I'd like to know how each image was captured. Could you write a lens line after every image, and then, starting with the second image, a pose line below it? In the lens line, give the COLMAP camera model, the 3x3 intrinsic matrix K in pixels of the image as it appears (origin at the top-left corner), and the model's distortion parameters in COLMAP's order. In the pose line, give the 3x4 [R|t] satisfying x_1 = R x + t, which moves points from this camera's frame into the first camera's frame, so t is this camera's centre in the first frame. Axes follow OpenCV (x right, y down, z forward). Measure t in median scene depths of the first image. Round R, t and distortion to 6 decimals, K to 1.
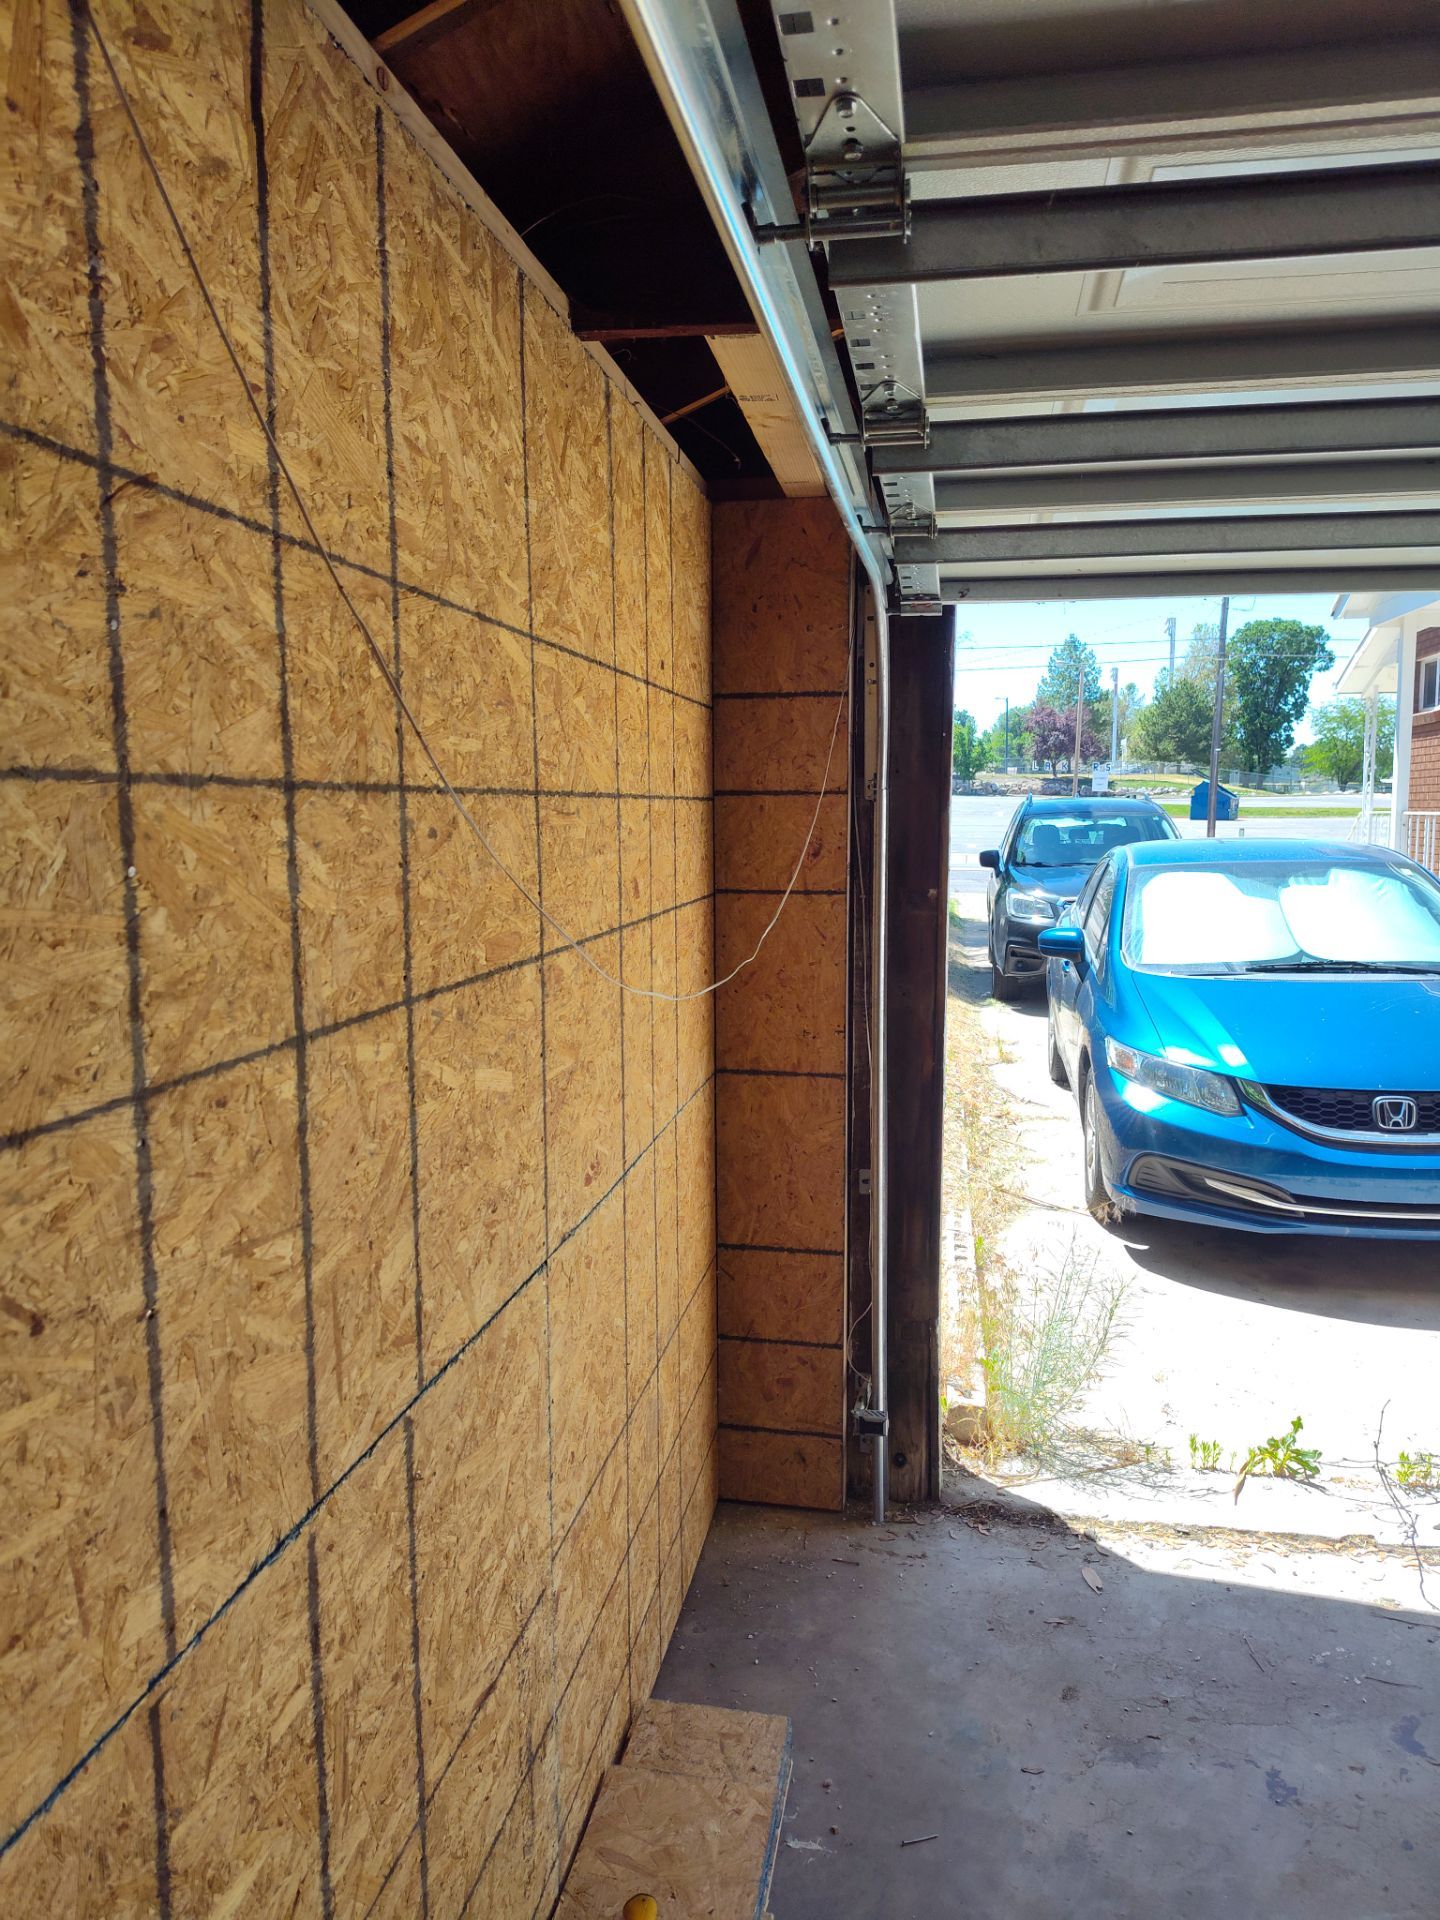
lens RADIAL K [[1308.9, 0, 720.0], [0, 1308.9, 960.0], [0, 0, 1]] dist [0.062521, -0.069874]
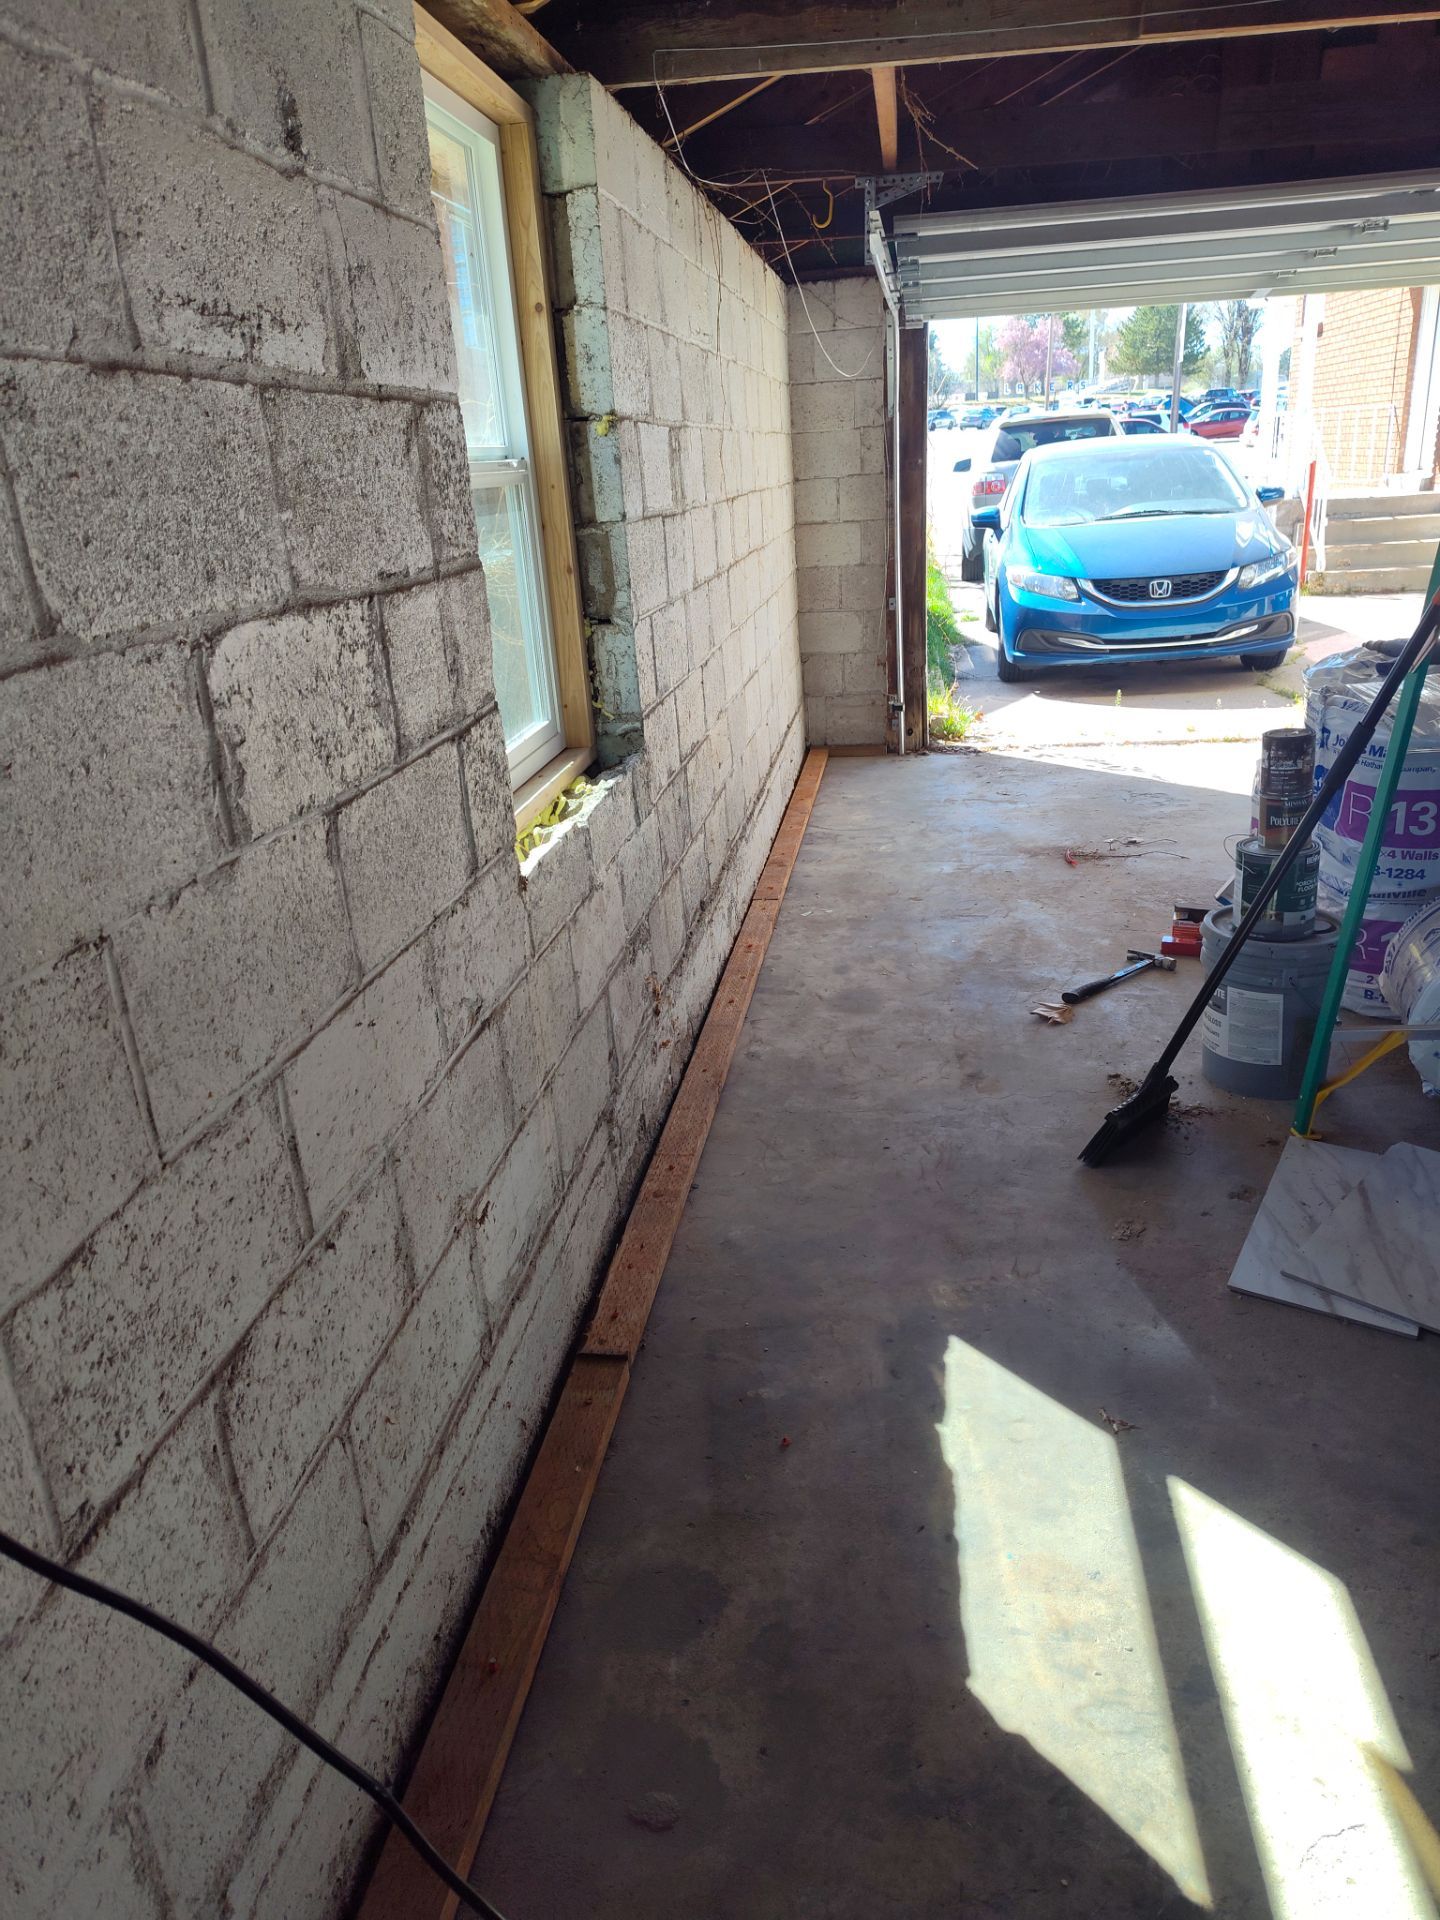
lens RADIAL K [[1308.9, 0, 720.0], [0, 1308.9, 960.0], [0, 0, 1]] dist [0.062521, -0.069874]
pose [[0.997701, -0.067230, 0.008587, -0.240422], [0.063063, 0.967256, 0.245844, 0.185522], [-0.024834, -0.244737, 0.969271, -1.288626]]
